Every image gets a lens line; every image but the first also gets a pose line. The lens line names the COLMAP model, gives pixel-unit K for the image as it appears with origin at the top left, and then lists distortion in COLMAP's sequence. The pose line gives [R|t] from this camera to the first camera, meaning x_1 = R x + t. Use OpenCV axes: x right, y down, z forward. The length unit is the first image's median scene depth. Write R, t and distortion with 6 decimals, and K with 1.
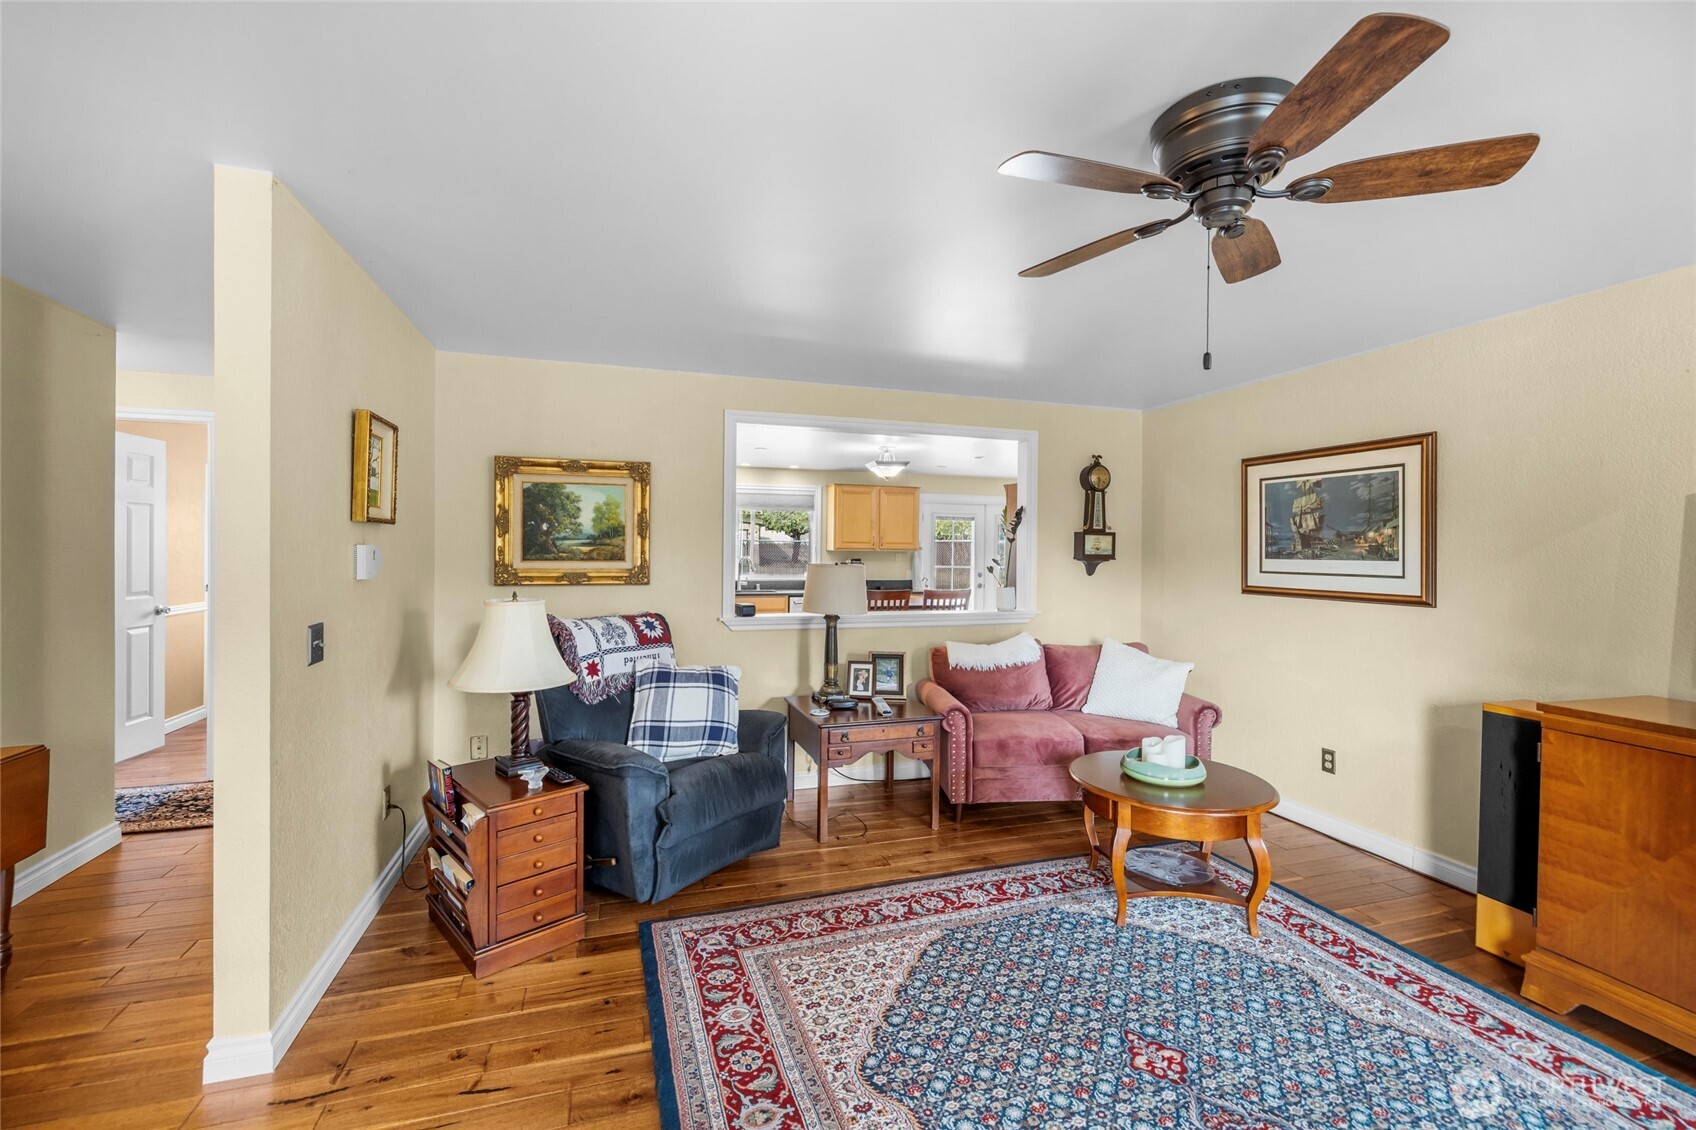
lens RADIAL K [[711.5, 0, 828.2], [0, 711.5, 558.9], [0, 0, 1]] dist [-0.001430, 0.000143]
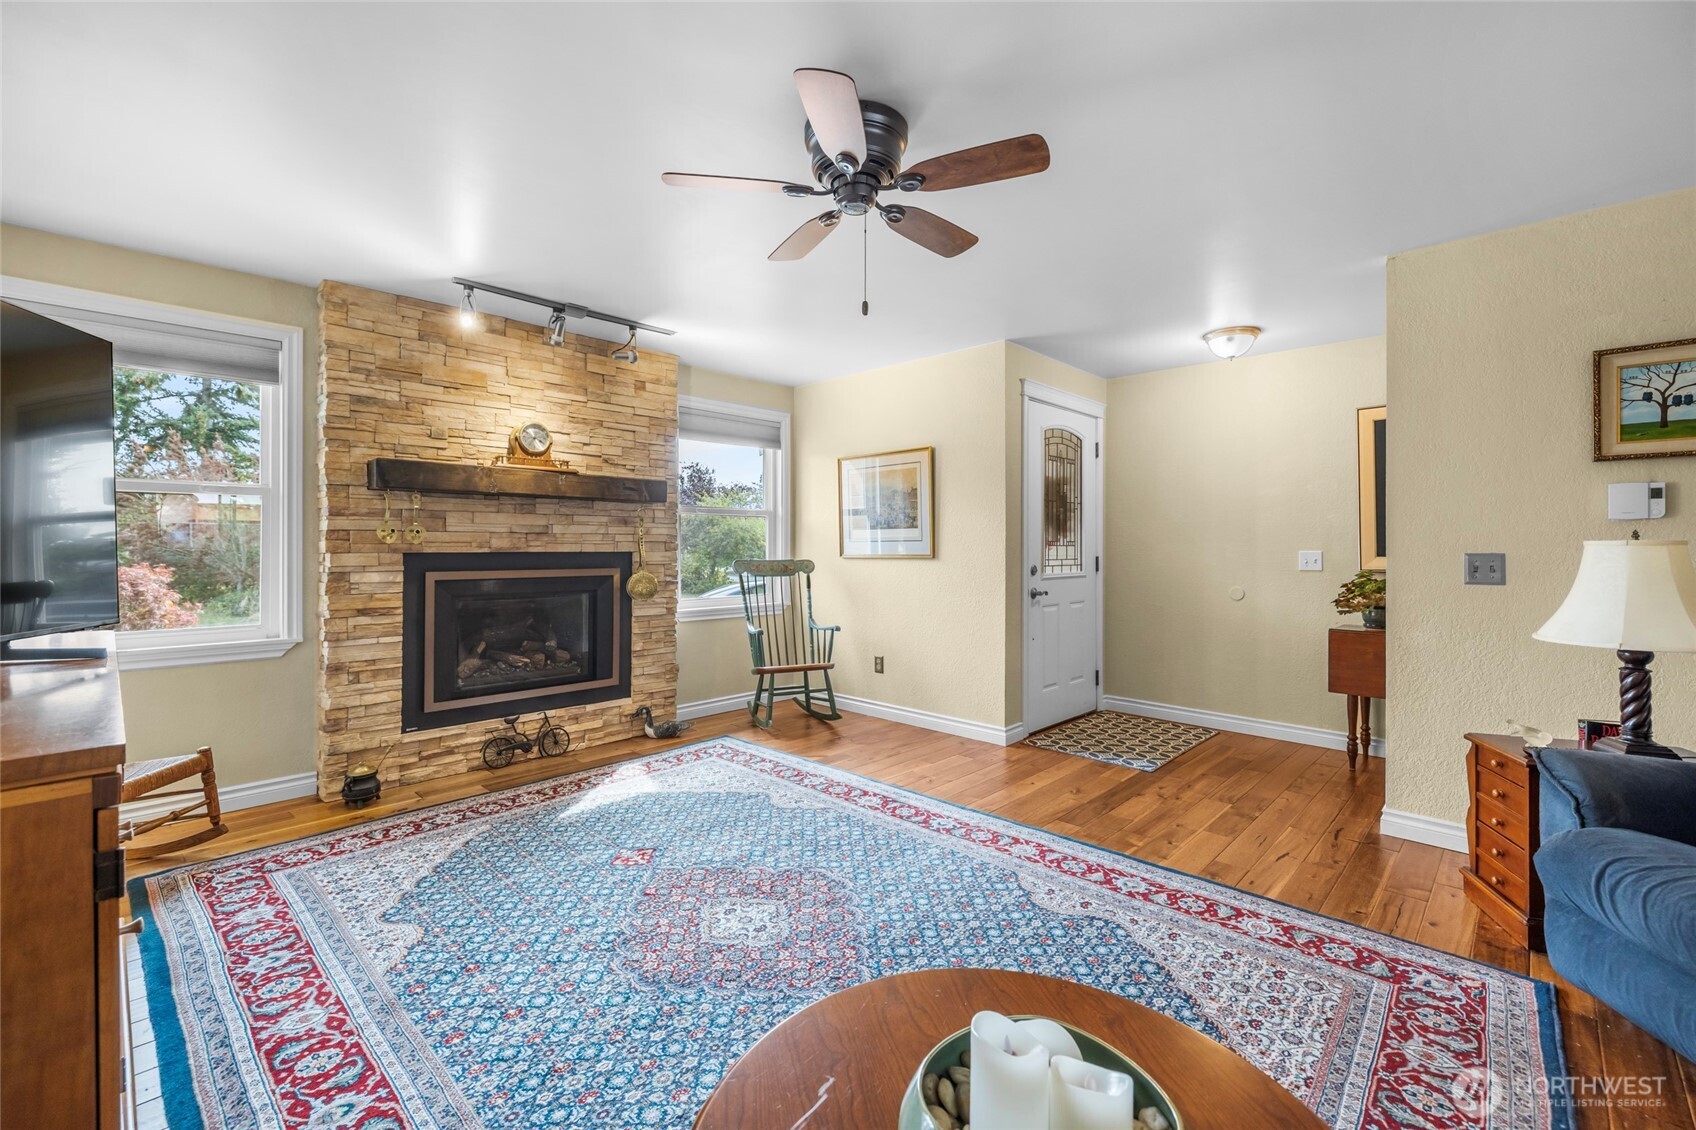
lens RADIAL K [[711.5, 0, 841.2], [0, 711.5, 549.6], [0, 0, 1]] dist [-0.001430, 0.000143]
pose [[-0.876889, -0.010130, -0.480587, 0.667936], [-0.018144, 0.999763, 0.012031, 0.069193], [0.480351, 0.019270, -0.876865, 1.188202]]
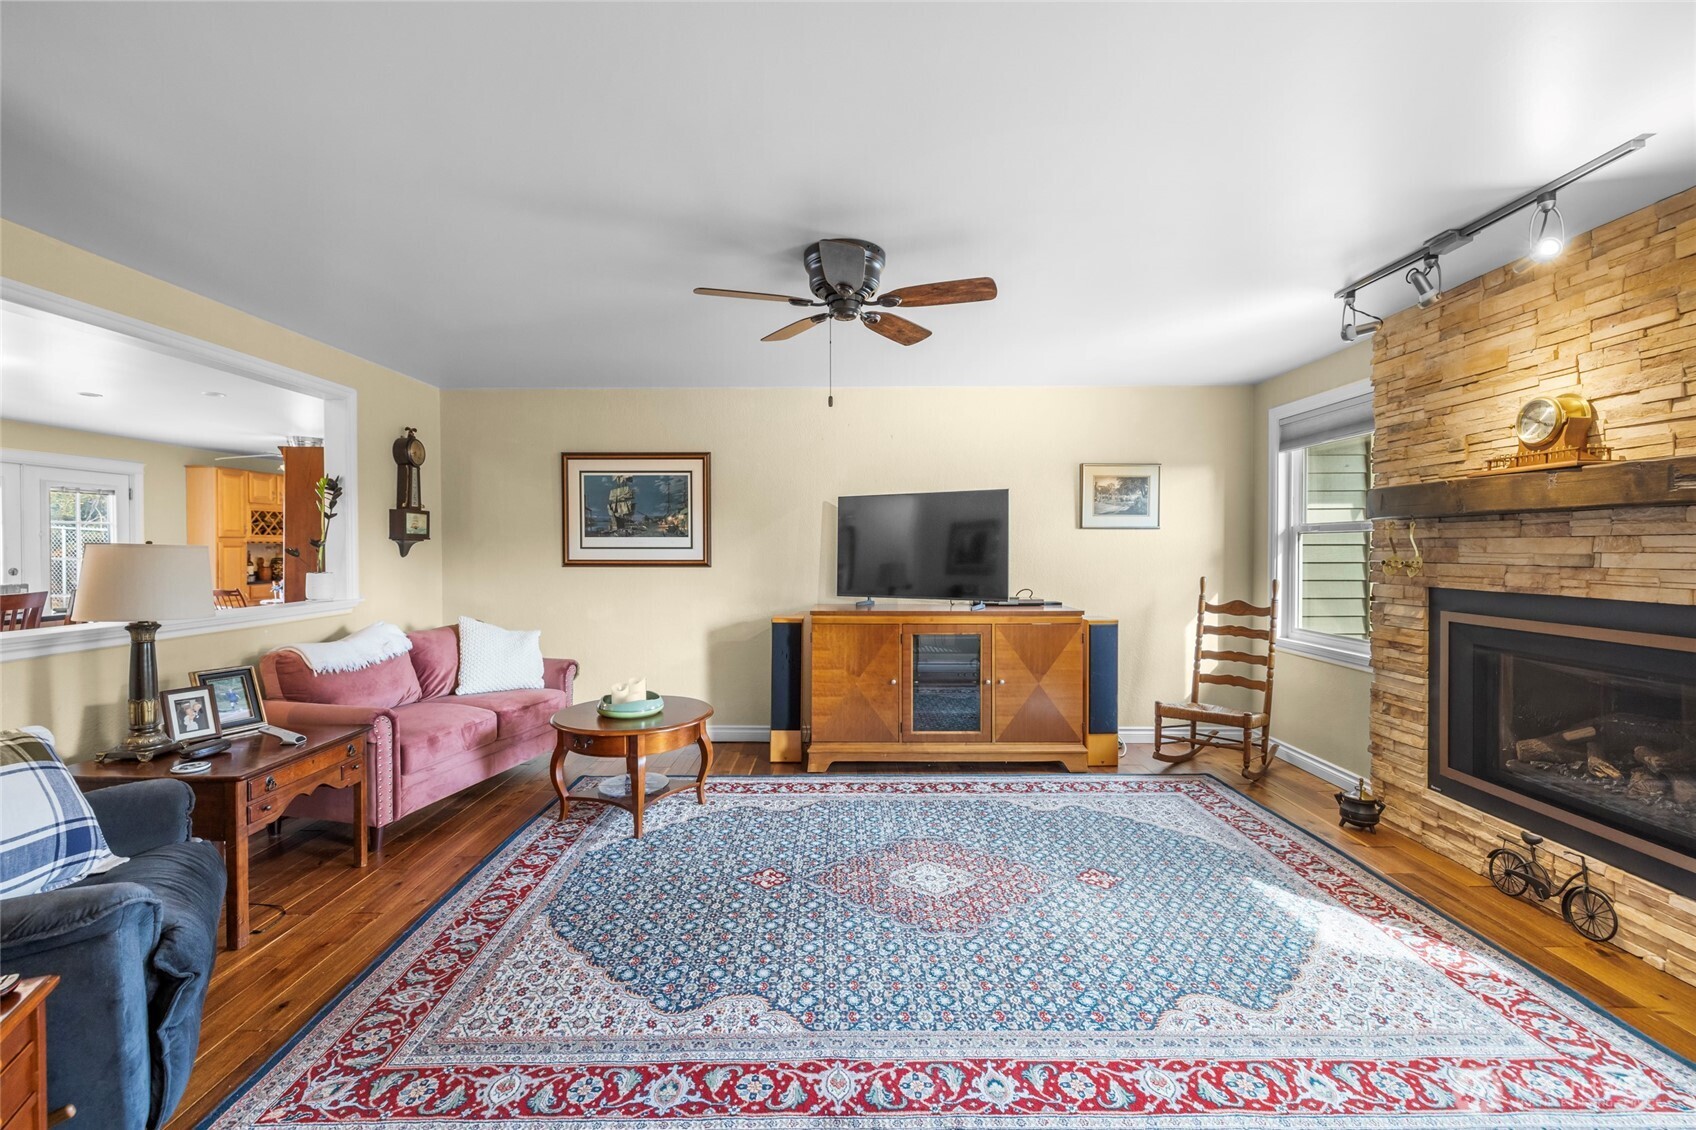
lens RADIAL K [[711.5, 0, 841.5], [0, 711.5, 560.5], [0, 0, 1]] dist [-0.001430, 0.000143]
pose [[0.299358, -0.027968, 0.953731, -0.569083], [0.014626, 0.999587, 0.024722, 0.022378], [-0.954029, 0.006549, 0.299644, 0.290382]]
